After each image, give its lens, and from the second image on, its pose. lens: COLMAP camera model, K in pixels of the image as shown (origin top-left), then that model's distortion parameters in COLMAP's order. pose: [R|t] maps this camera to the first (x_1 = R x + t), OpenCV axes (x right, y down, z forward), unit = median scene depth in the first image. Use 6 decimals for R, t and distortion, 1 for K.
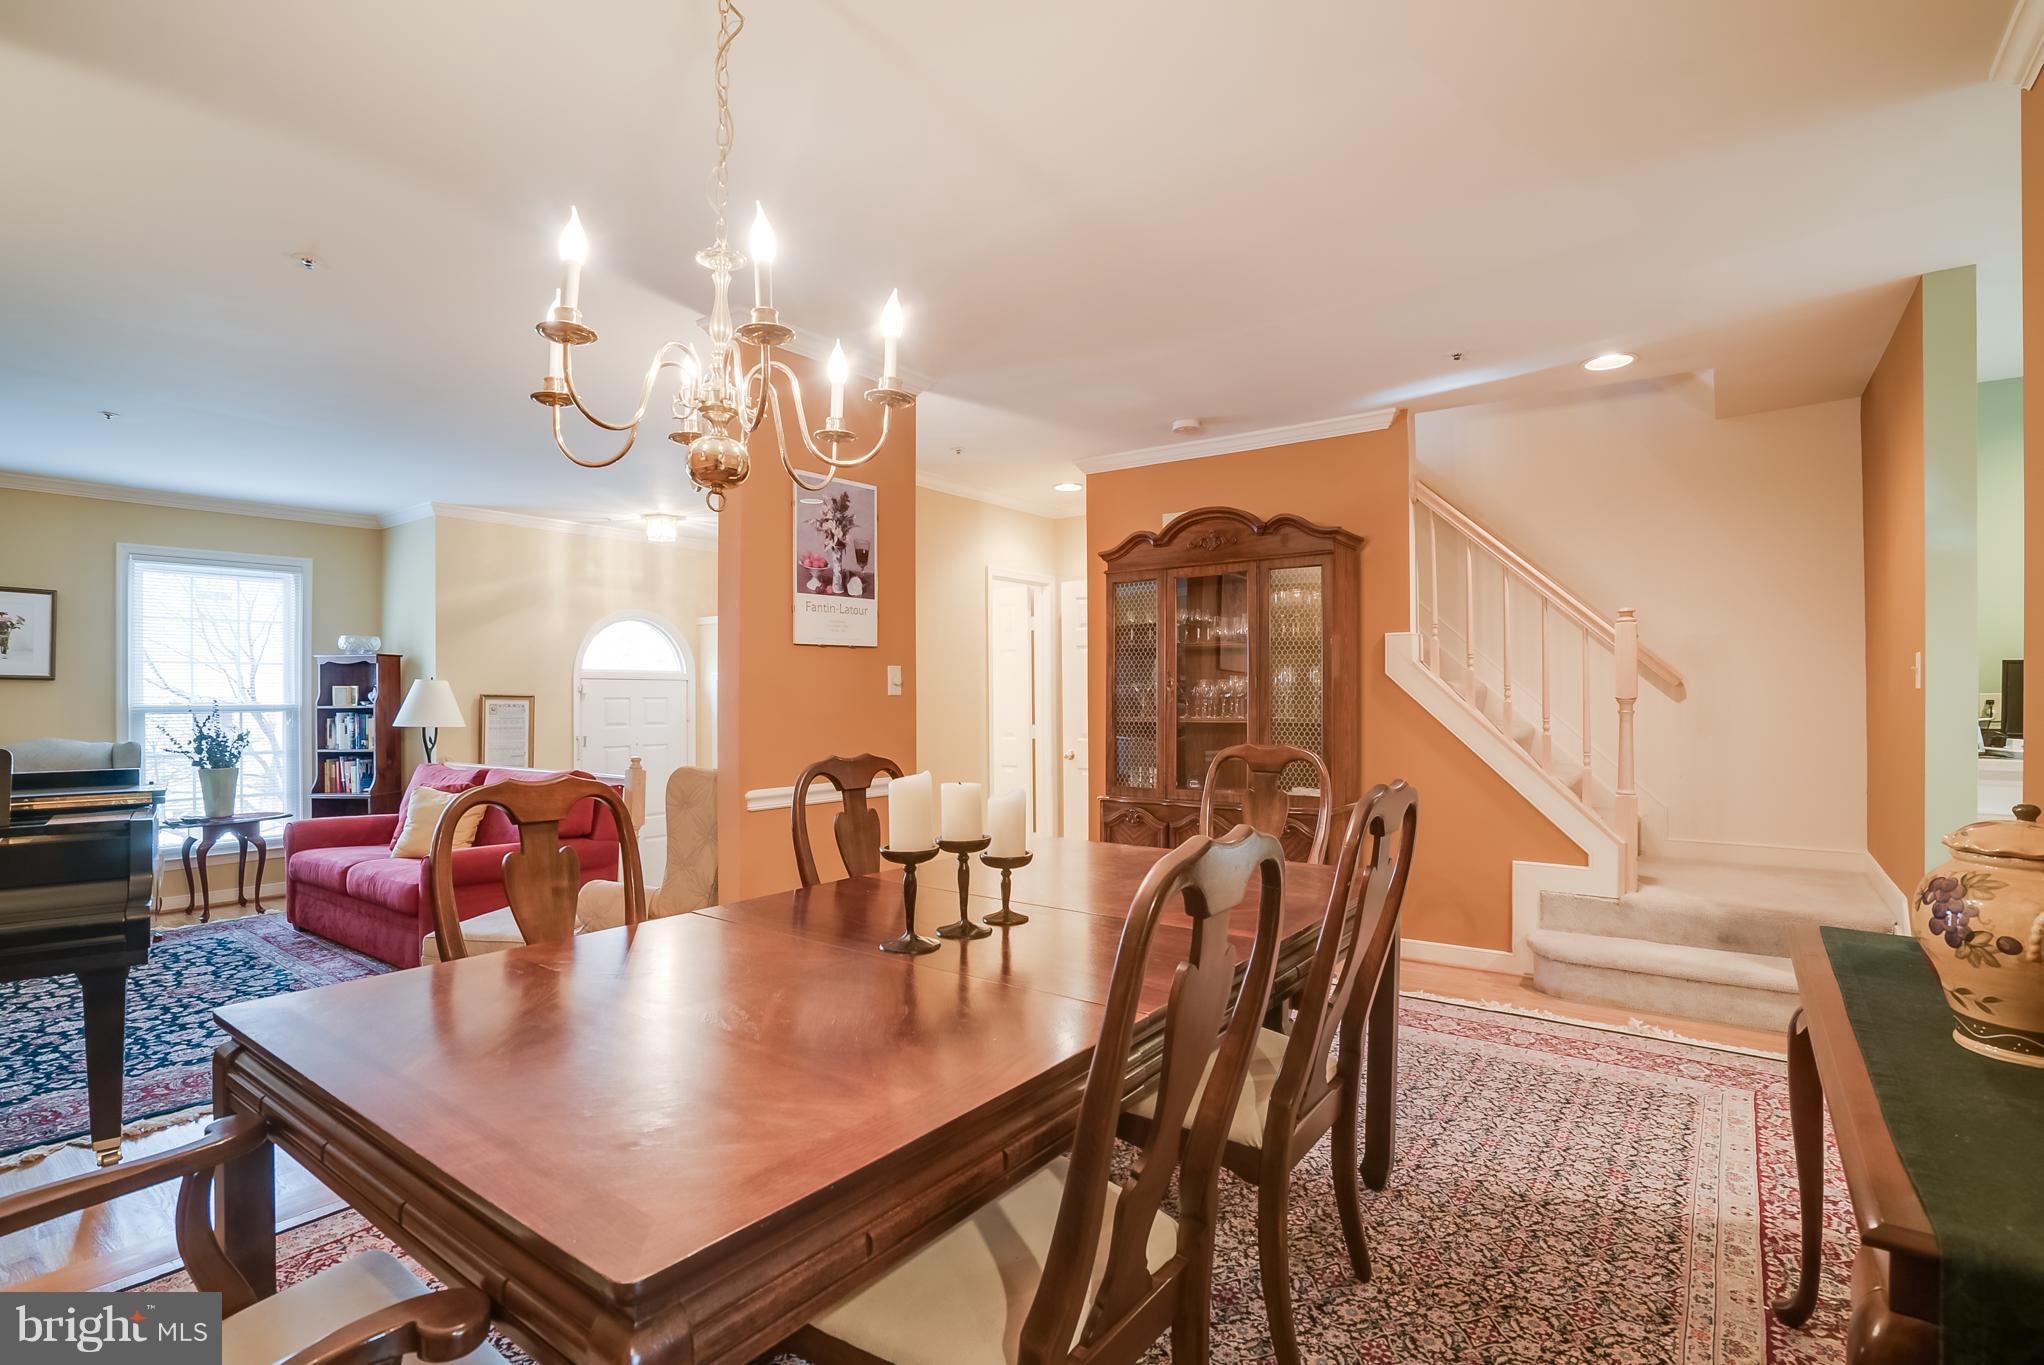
lens RADIAL K [[983.7, 0, 1018.3], [0, 983.7, 684.8], [0, 0, 1]] dist [-0.019129, 0.000152]
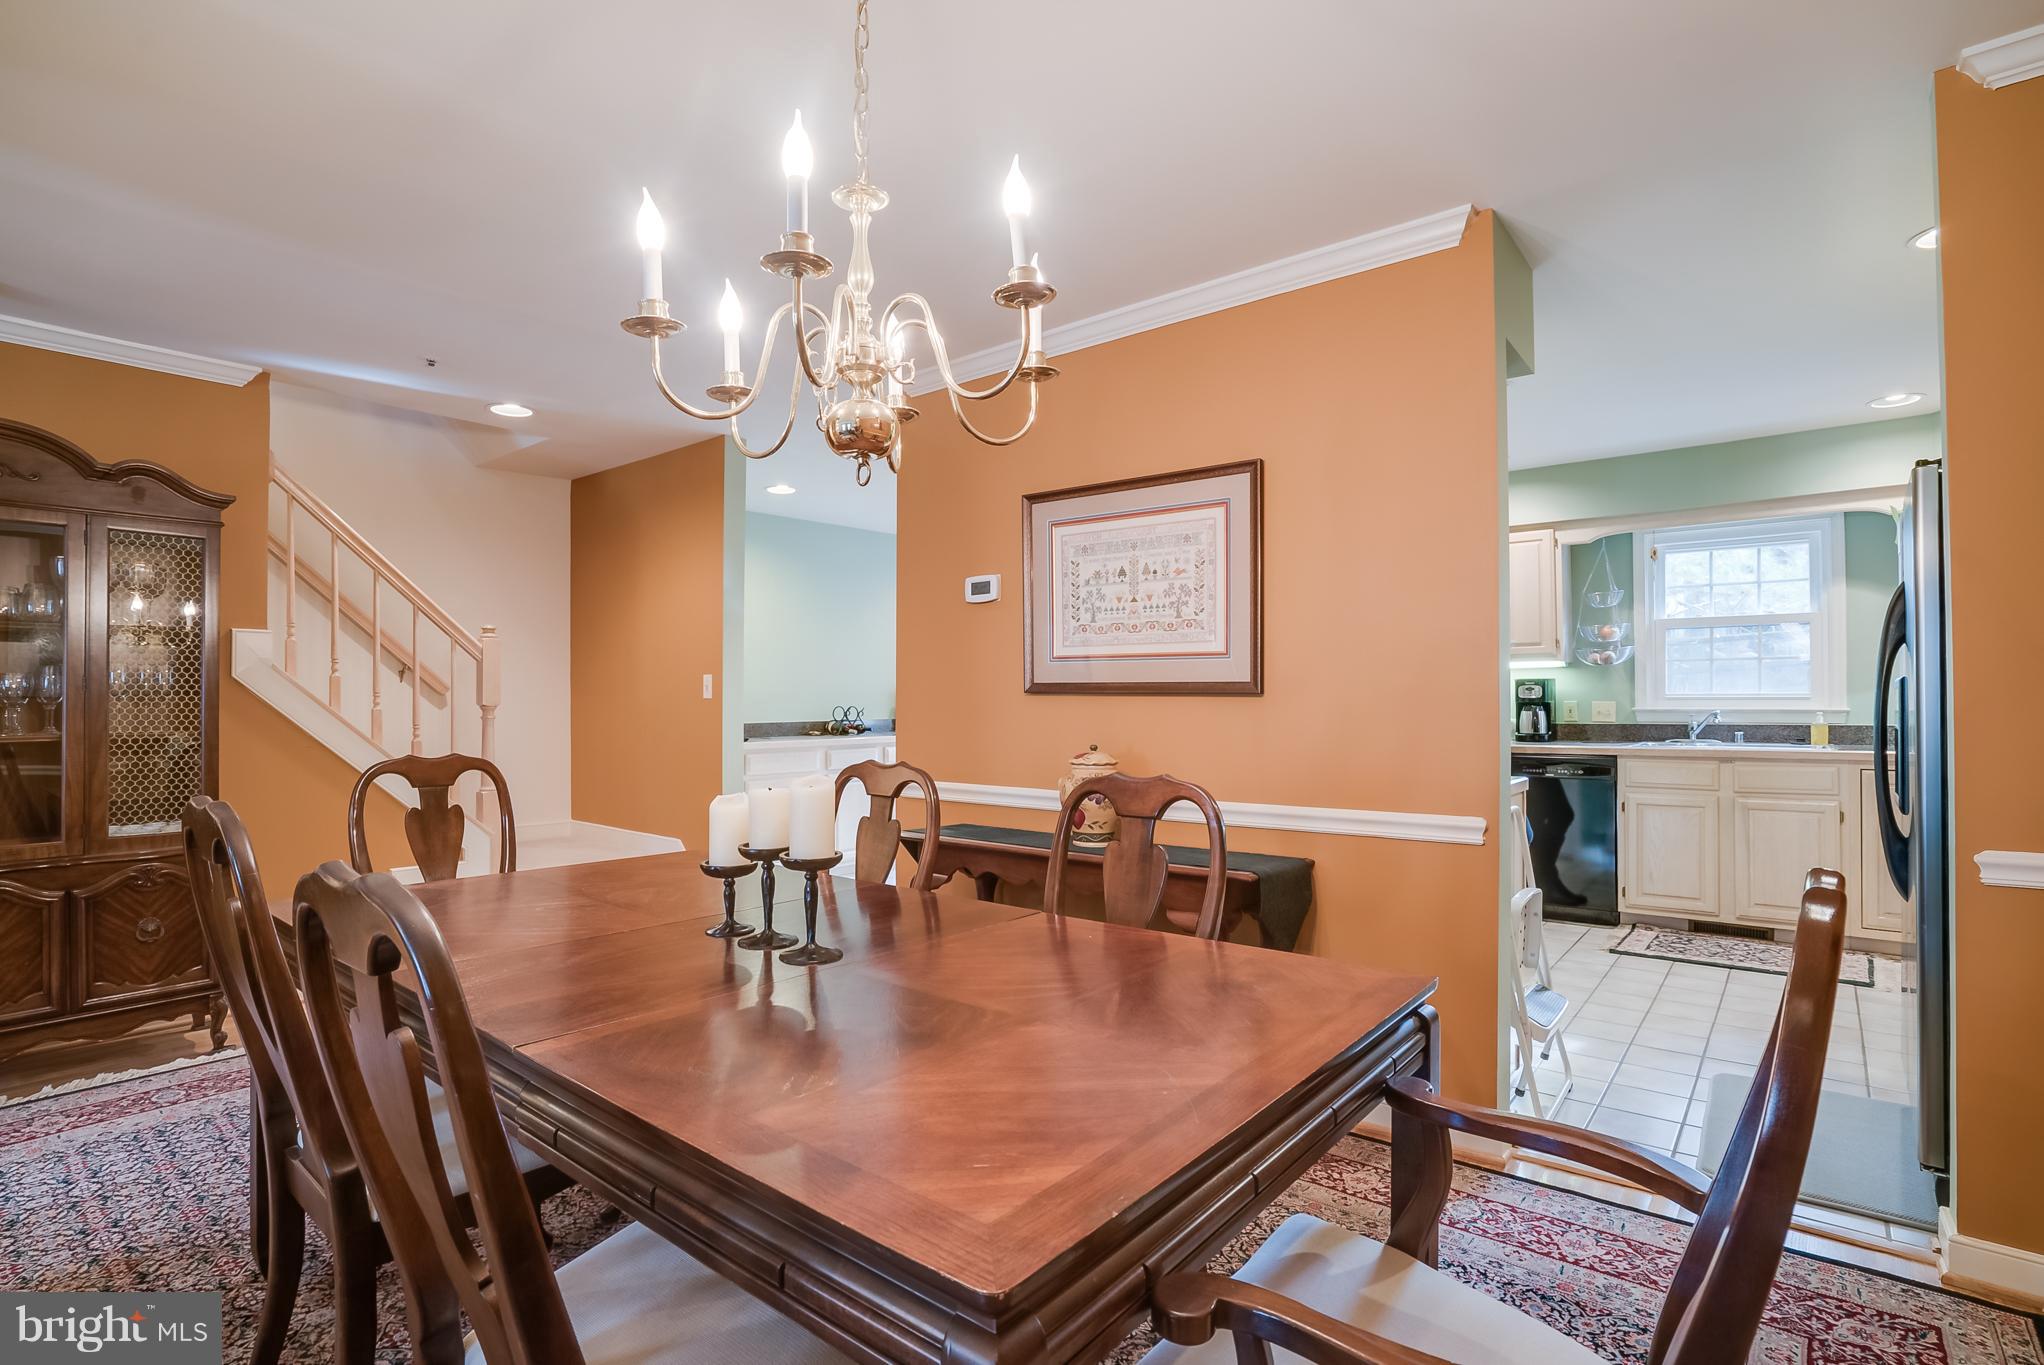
lens RADIAL K [[1008.5, 0, 1028.9], [0, 1008.5, 688.9], [0, 0, 1]] dist [-0.021161, 0.000195]
pose [[0.057447, 0.024596, 0.998046, -0.328036], [-0.004178, 0.999694, -0.024396, 0.012980], [-0.998340, -0.002769, 0.057532, 0.207376]]
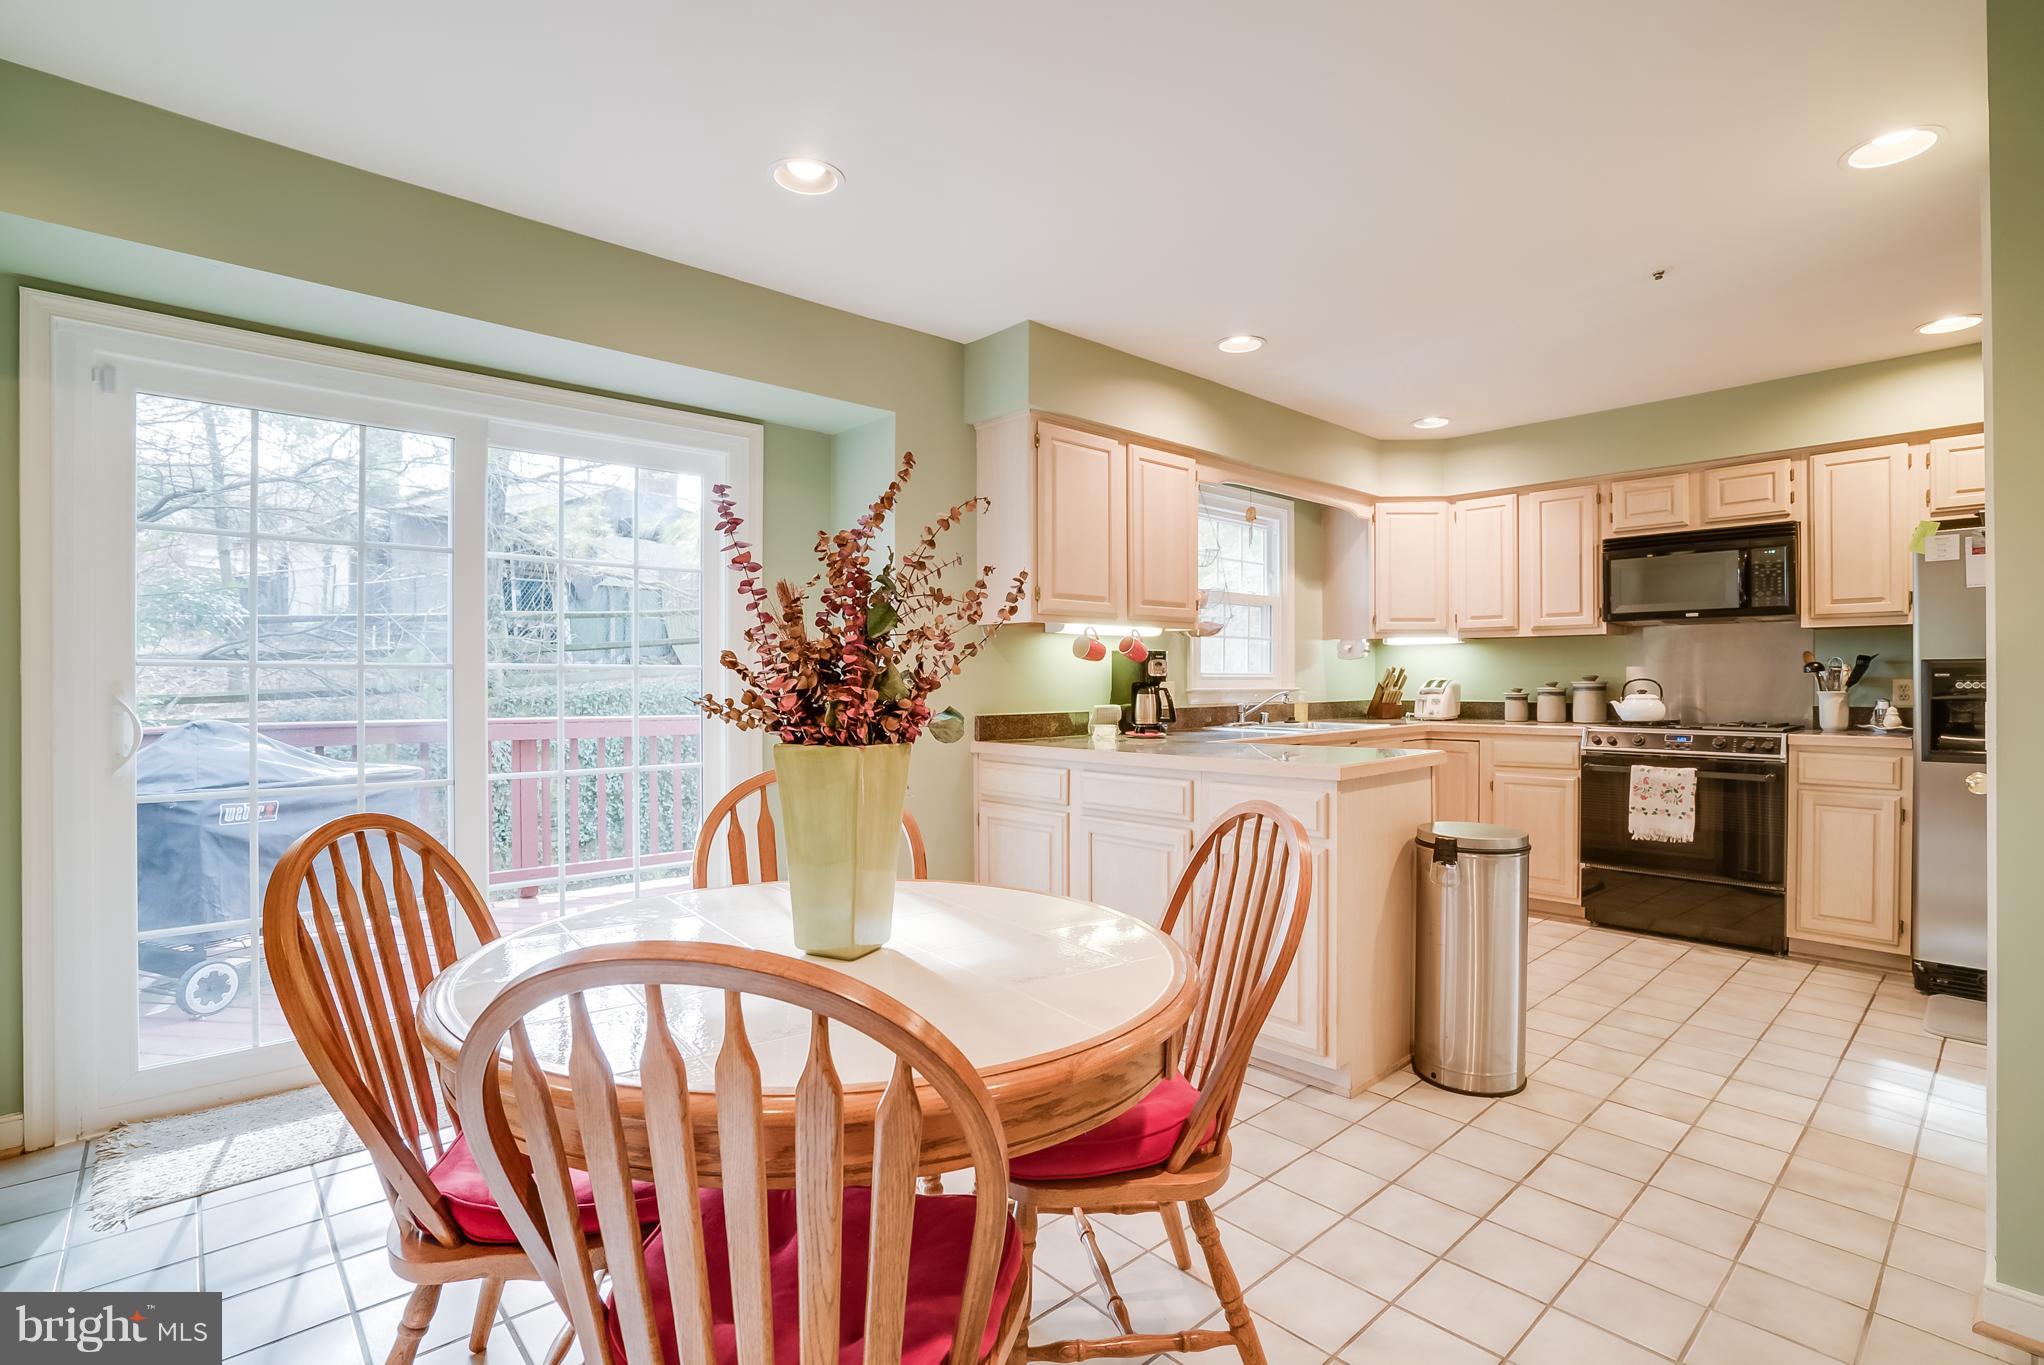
lens RADIAL K [[965.5, 0, 1077.7], [0, 965.5, 683.4], [0, 0, 1]] dist [-0.033853, 0.019262]
pose [[-0.989522, 0.012162, 0.143870, 0.656235], [0.011916, 0.999926, -0.002573, 0.001772], [-0.143891, -0.000832, -0.989593, 0.488179]]
